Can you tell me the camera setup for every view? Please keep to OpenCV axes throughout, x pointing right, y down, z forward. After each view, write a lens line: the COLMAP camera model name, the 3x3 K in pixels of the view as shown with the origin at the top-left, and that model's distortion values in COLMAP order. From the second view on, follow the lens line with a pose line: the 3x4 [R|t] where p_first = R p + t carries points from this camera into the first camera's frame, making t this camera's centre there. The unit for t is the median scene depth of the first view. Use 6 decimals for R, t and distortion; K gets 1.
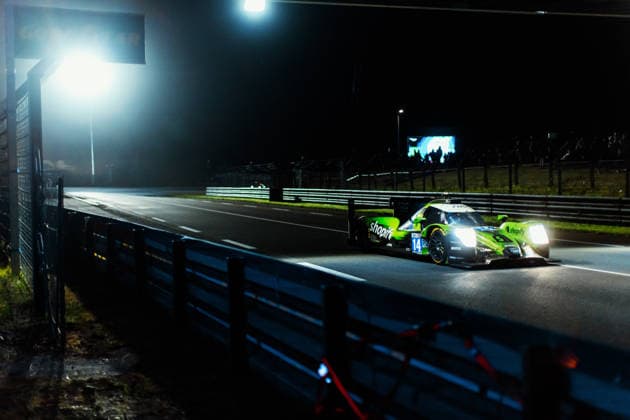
lens RADIAL K [[997.2, 0, 306.0], [0, 997.2, 211.8], [0, 0, 1]] dist [0.023419, 0.003846]
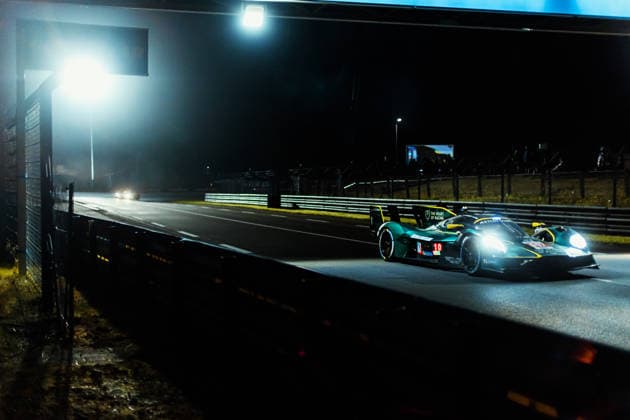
lens RADIAL K [[1143.1, 0, 326.8], [0, 1143.1, 199.8], [0, 0, 1]] dist [0.009074, 0.065778]
pose [[0.999945, 0.009671, 0.004078, 0.024424], [-0.009587, 0.999751, -0.020144, 0.005284], [-0.004272, 0.020103, 0.999789, -0.207894]]
